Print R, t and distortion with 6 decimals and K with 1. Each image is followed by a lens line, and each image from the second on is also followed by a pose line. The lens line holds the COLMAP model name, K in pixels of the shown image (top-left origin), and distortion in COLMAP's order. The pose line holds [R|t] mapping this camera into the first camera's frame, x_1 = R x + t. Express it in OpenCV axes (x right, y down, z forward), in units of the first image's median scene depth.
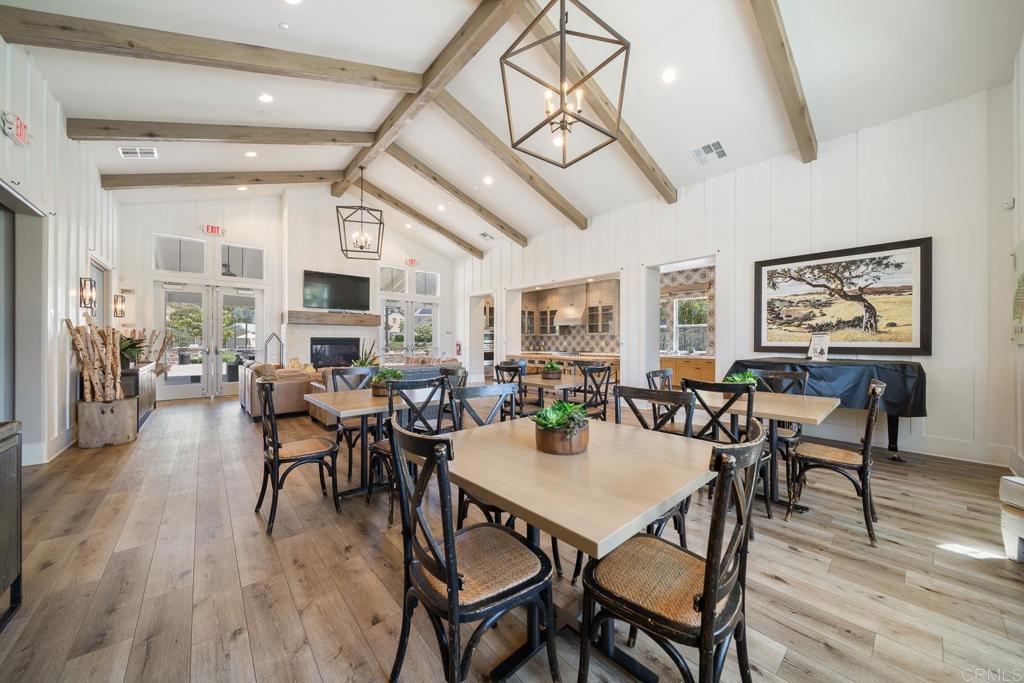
lens RADIAL K [[357.8, 0, 514.6], [0, 357.8, 341.4], [0, 0, 1]] dist [-0.005055, 0.000143]
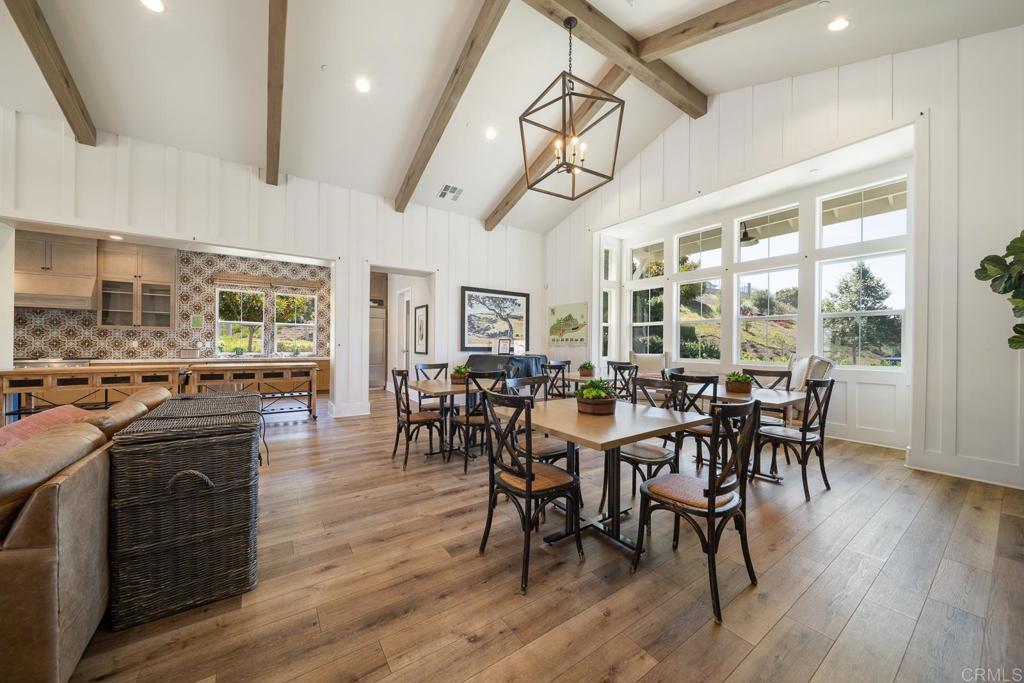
lens RADIAL K [[357.8, 0, 520.5], [0, 357.8, 345.9], [0, 0, 1]] dist [-0.005055, 0.000143]
pose [[0.094698, -0.003794, 0.995499, -0.387632], [-0.009746, 0.999941, 0.004738, 0.000175], [-0.995458, -0.010151, 0.094655, 0.362840]]
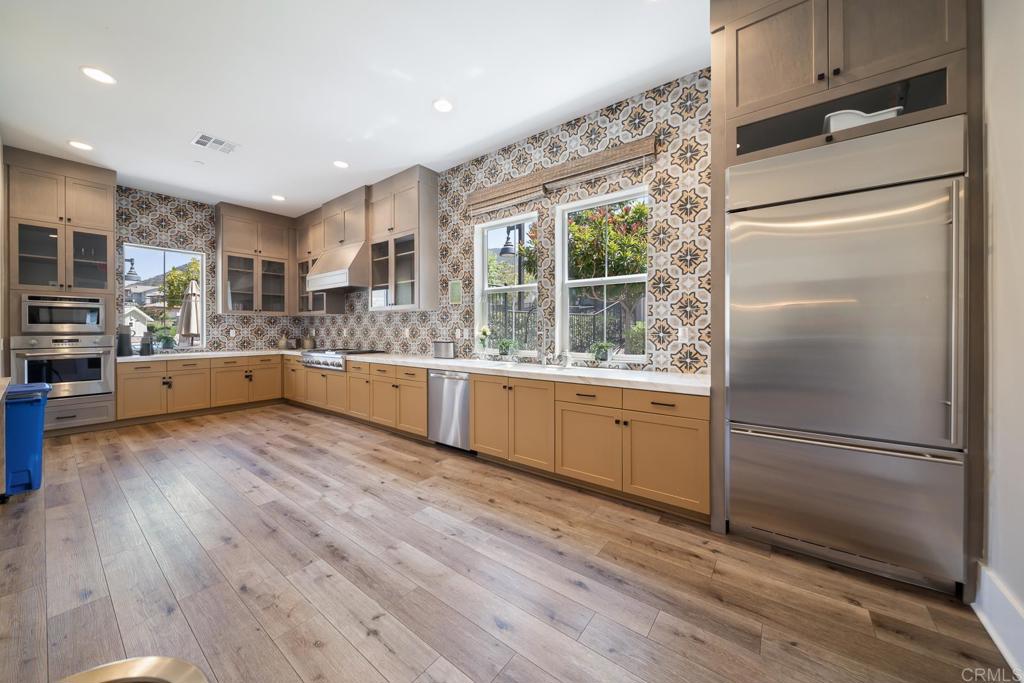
lens RADIAL K [[357.8, 0, 512.3], [0, 357.8, 332.3], [0, 0, 1]] dist [-0.005055, 0.000143]
pose [[0.977358, -0.005497, 0.211522, 0.362193], [0.003688, 0.999953, 0.008944, 0.003045], [-0.211561, -0.007961, 0.977332, 0.732079]]
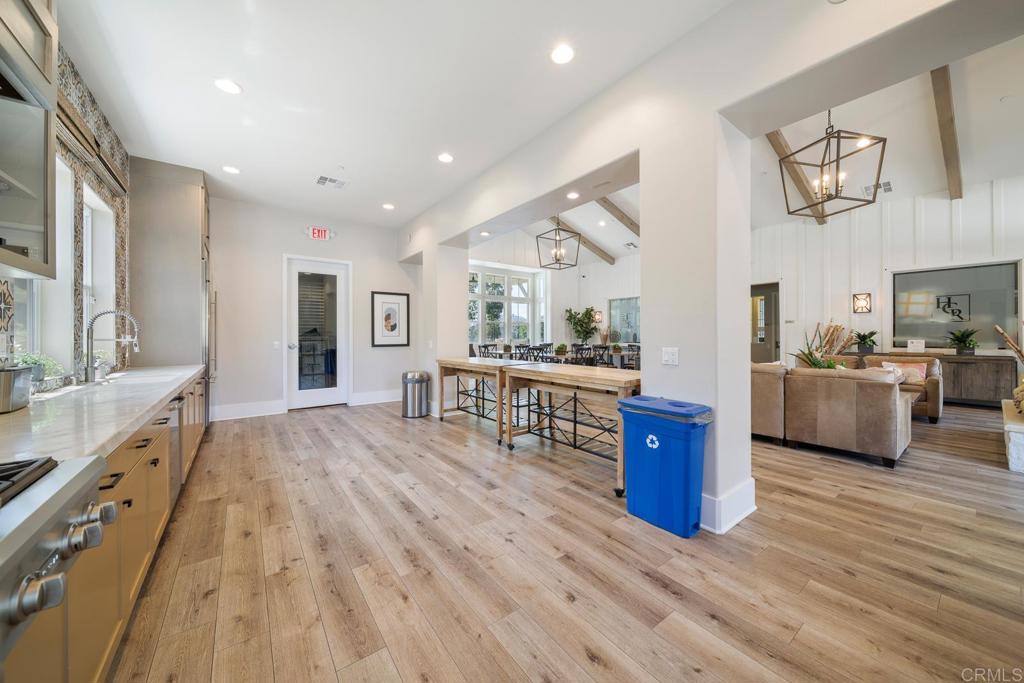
lens RADIAL K [[357.8, 0, 518.7], [0, 357.8, 336.2], [0, 0, 1]] dist [-0.005055, 0.000143]
pose [[-0.998632, -0.003035, 0.052203, 0.103996], [-0.003101, 0.999994, -0.001191, 0.003060], [-0.052199, -0.001352, -0.998636, 1.378120]]
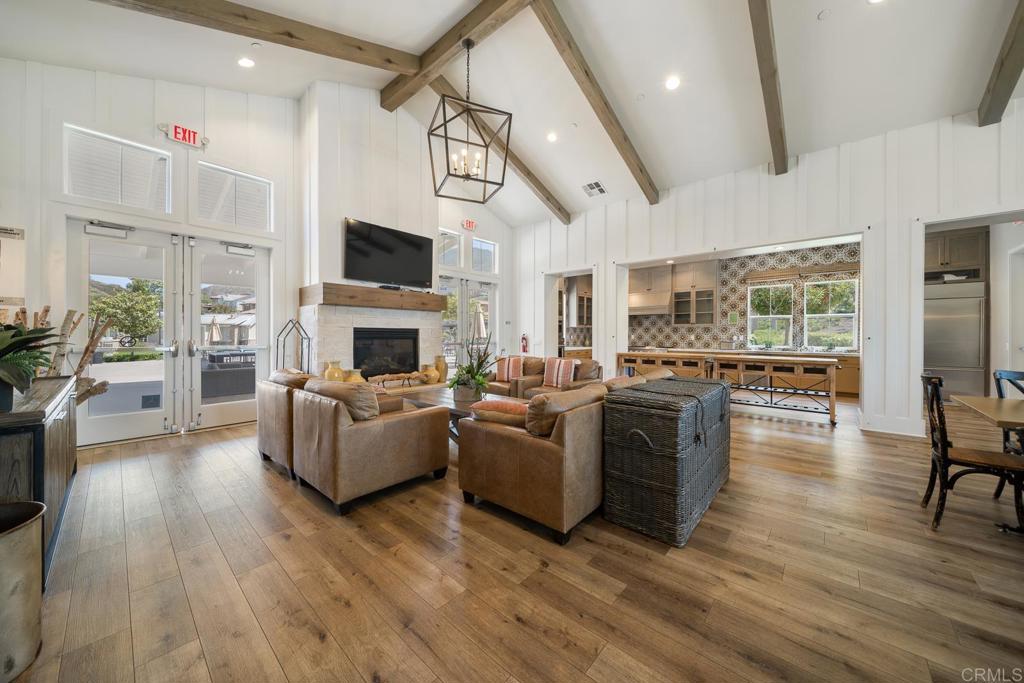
lens RADIAL K [[357.8, 0, 514.3], [0, 357.8, 335.9], [0, 0, 1]] dist [-0.005055, 0.000143]
pose [[0.991271, 0.001184, 0.131835, -0.341717], [-0.001703, 0.999991, 0.003825, 0.000335], [-0.131829, -0.004017, 0.991264, 0.315006]]
